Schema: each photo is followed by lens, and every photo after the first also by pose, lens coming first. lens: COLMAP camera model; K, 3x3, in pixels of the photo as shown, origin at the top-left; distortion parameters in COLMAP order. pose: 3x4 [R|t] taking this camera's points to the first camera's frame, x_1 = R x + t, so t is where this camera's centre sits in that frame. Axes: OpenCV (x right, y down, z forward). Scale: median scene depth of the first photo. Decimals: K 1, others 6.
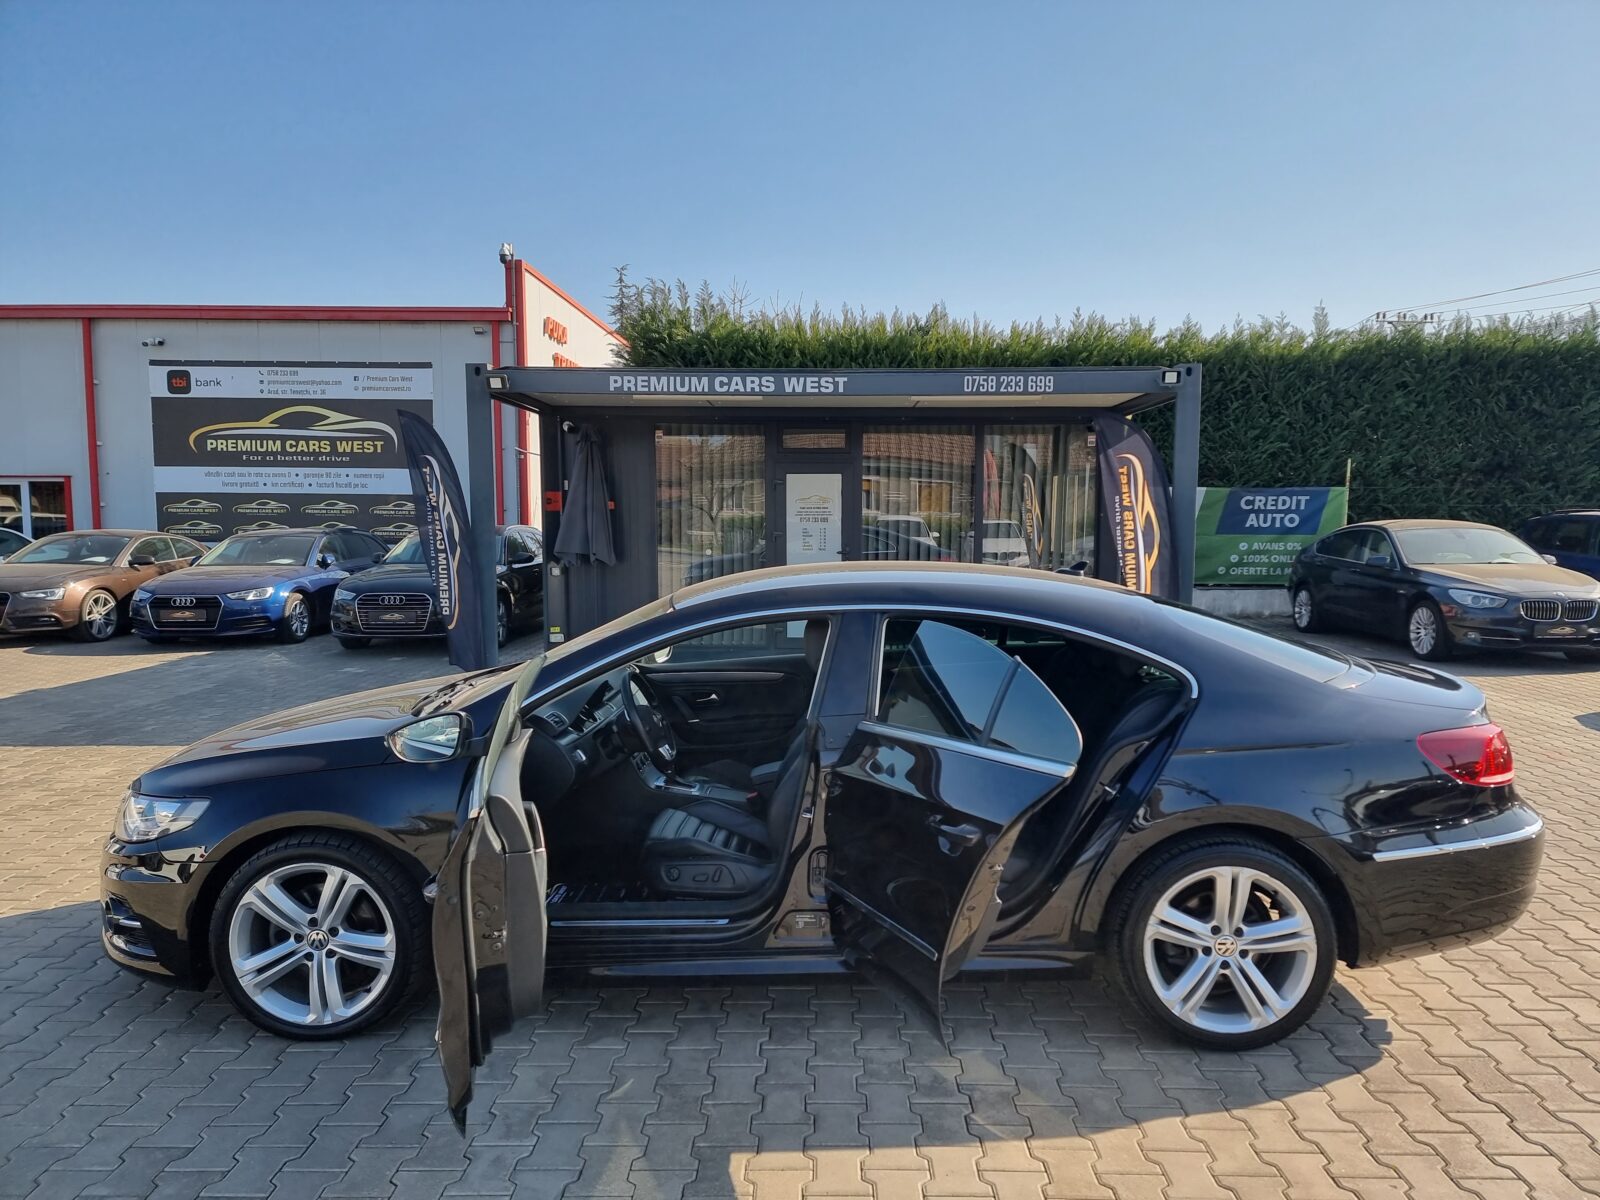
lens RADIAL K [[1110.7, 0, 799.0], [0, 1110.7, 607.5], [0, 0, 1]] dist [0.076003, -0.061176]
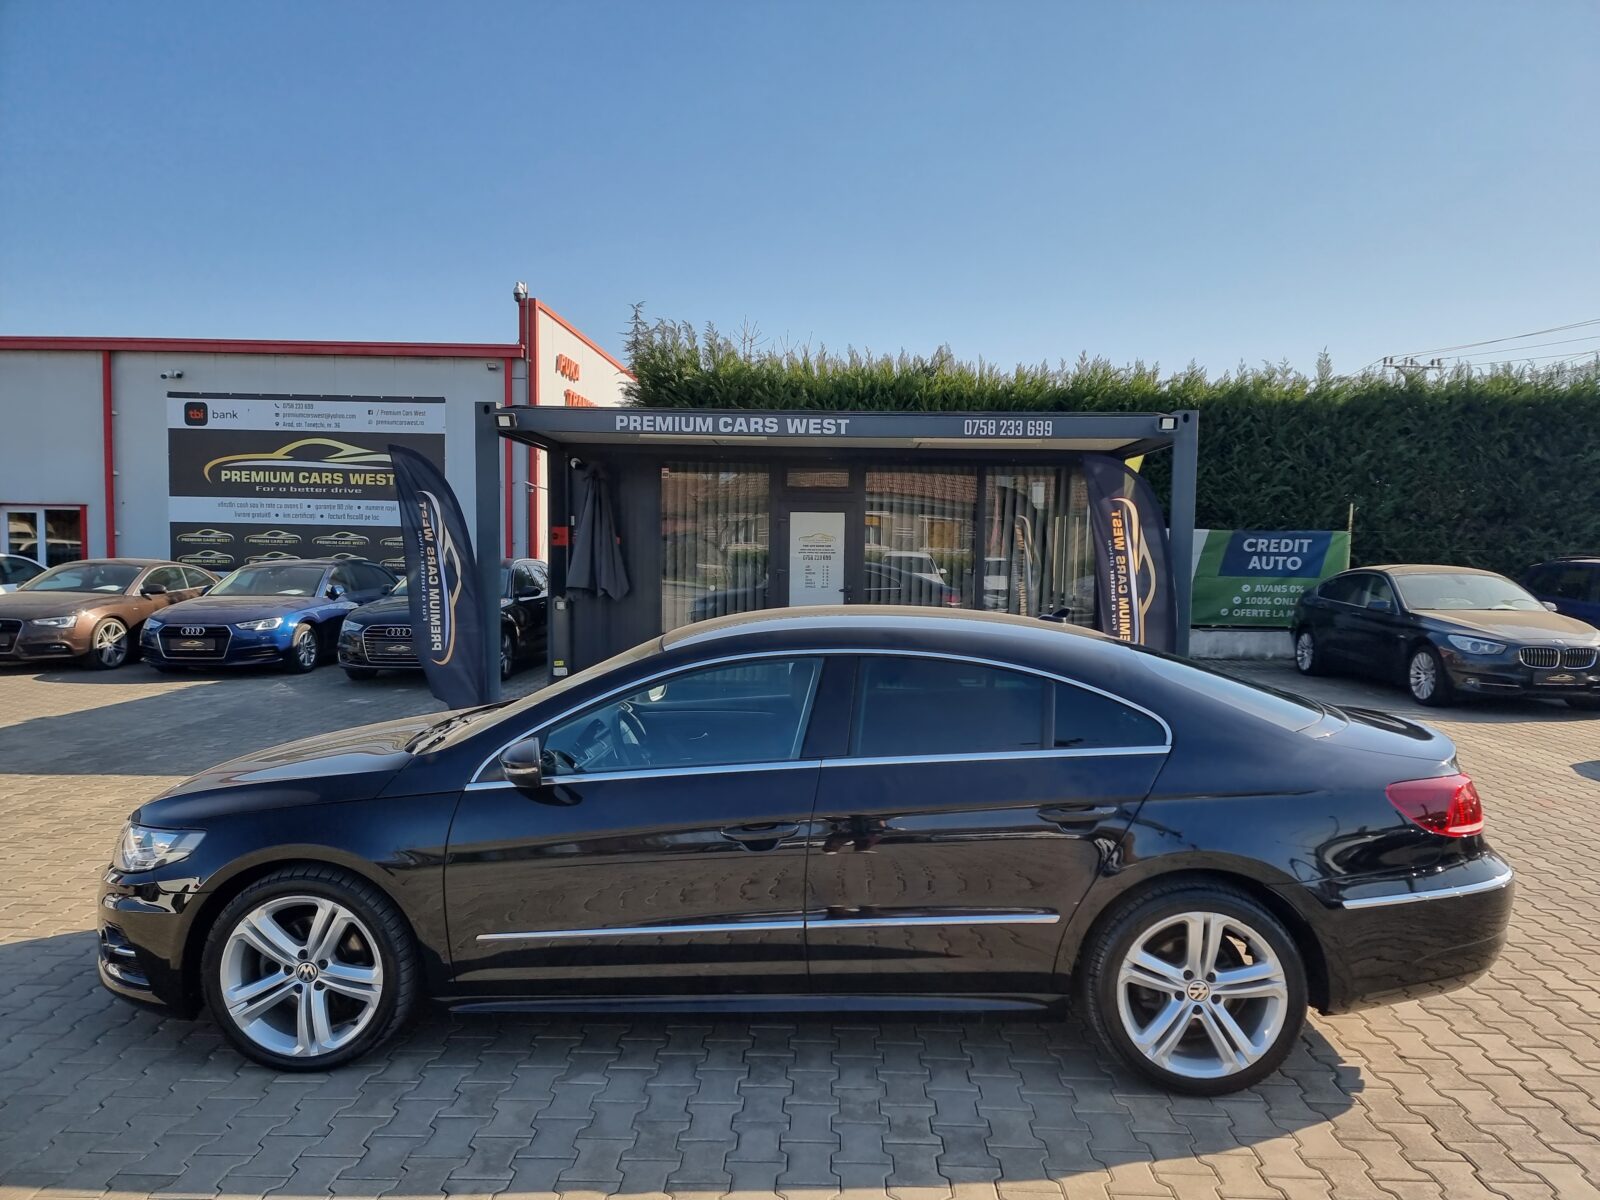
lens RADIAL K [[1108.3, 0, 801.5], [0, 1108.3, 608.6], [0, 0, 1]] dist [0.076535, -0.060979]
pose [[0.999900, 0.012841, -0.005952, 0.005789], [-0.013013, 0.999470, -0.029823, -0.002301], [0.005566, 0.029897, 0.999537, -0.006349]]
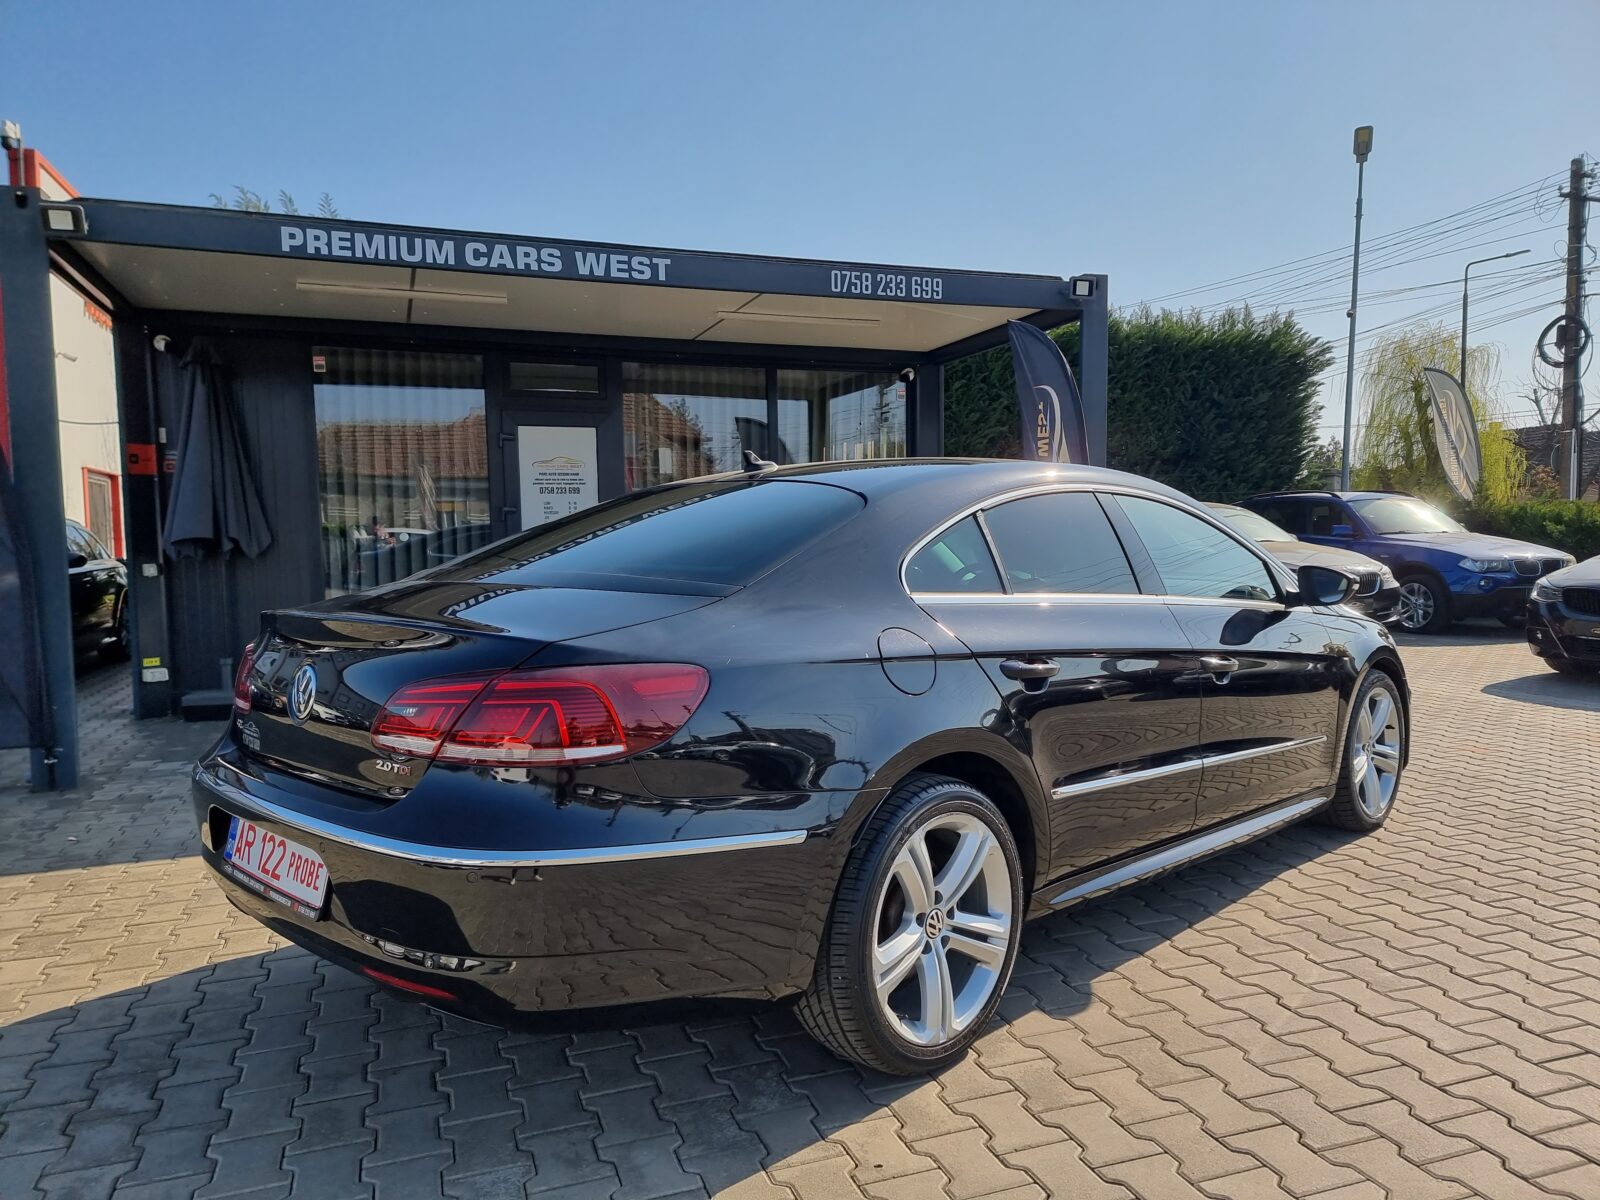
lens RADIAL K [[1153.0, 0, 835.5], [0, 1153.0, 622.2], [0, 0, 1]] dist [0.062256, -0.061490]
pose [[0.931910, -0.042683, 0.360169, -0.092868], [0.043968, 0.999022, 0.004628, 0.011150], [-0.360015, 0.011523, 0.932876, 0.225953]]
